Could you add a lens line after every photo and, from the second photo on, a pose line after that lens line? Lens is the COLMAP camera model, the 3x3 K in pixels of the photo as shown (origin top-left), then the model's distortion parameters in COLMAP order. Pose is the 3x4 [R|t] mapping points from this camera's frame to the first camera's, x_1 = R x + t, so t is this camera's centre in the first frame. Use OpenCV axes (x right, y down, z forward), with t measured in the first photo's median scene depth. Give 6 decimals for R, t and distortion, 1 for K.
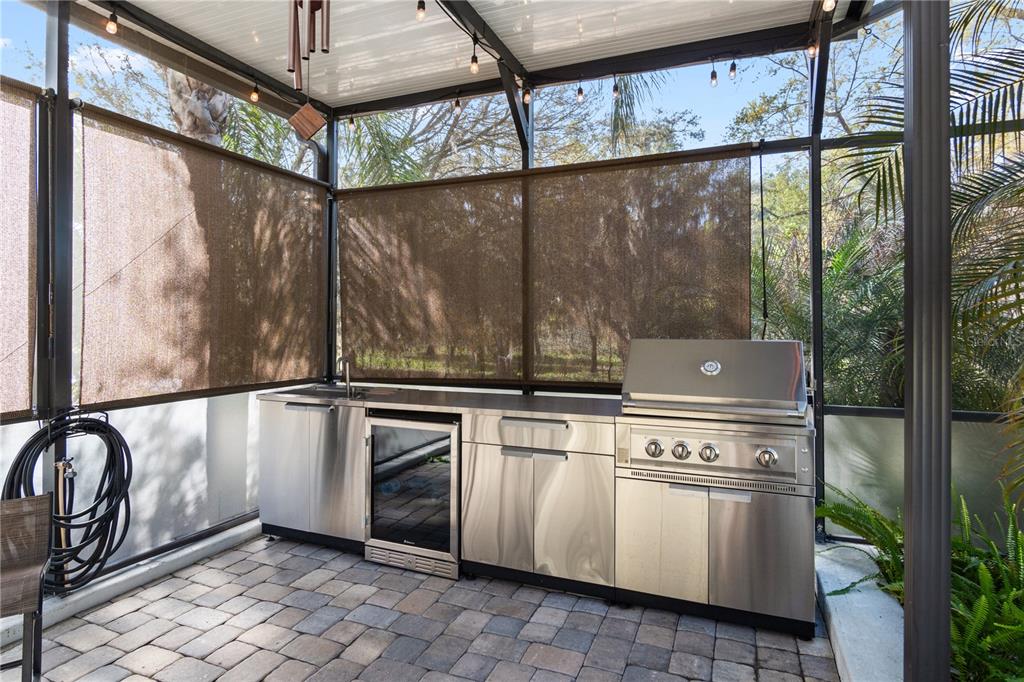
lens RADIAL K [[548.6, 0, 498.0], [0, 548.6, 306.7], [0, 0, 1]] dist [-0.021969, -0.000060]
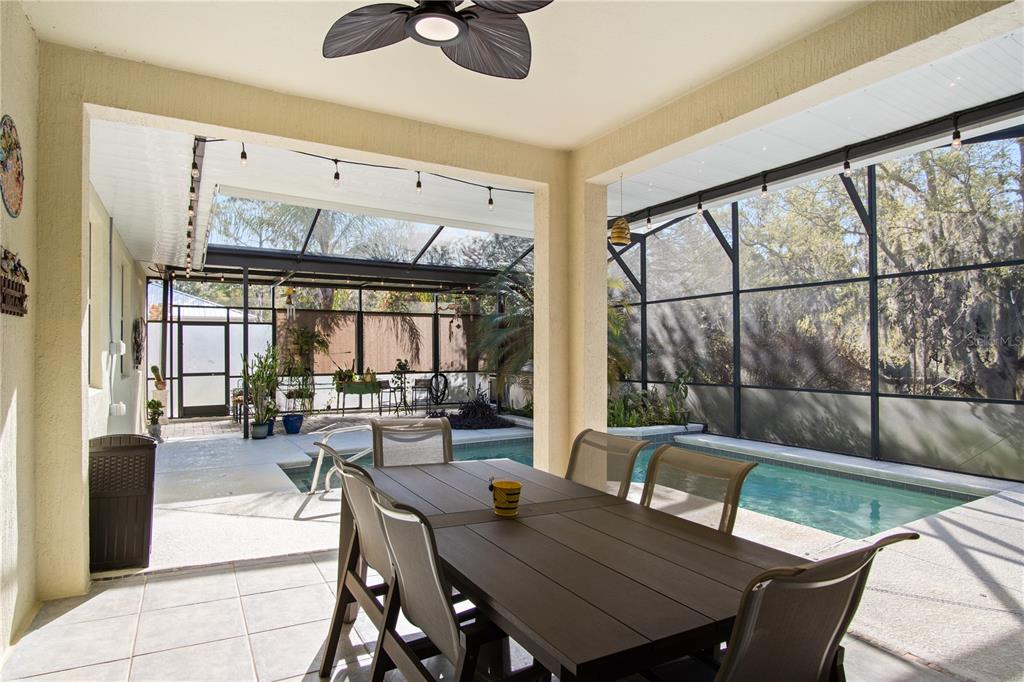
lens RADIAL K [[552.9, 0, 507.7], [0, 552.9, 340.8], [0, 0, 1]] dist [-0.015797, 0.001859]
pose [[0.794115, -0.013912, -0.607608, 2.721017], [0.016509, 0.999863, -0.001316, -0.085325], [0.607543, -0.008986, 0.794236, -2.588919]]
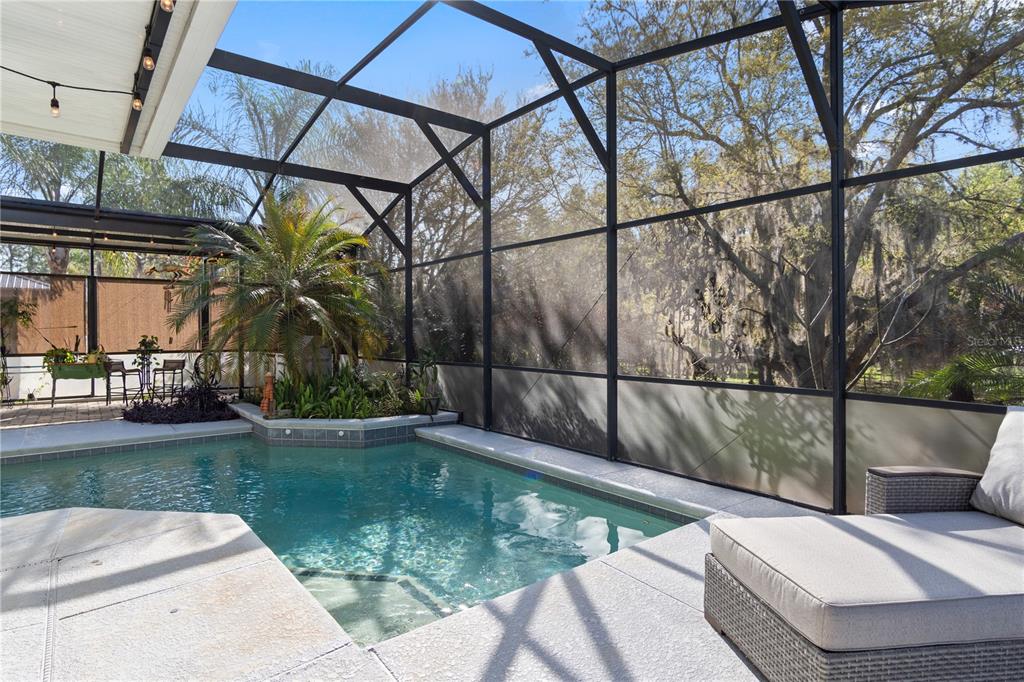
lens RADIAL K [[563.2, 0, 485.7], [0, 563.2, 338.3], [0, 0, 1]] dist [-0.003489, 0.000156]
pose [[0.853112, 0.004666, -0.521706, 3.167783], [0.017037, 0.999178, 0.036795, -0.036063], [0.521449, -0.040279, 0.852331, -1.564872]]
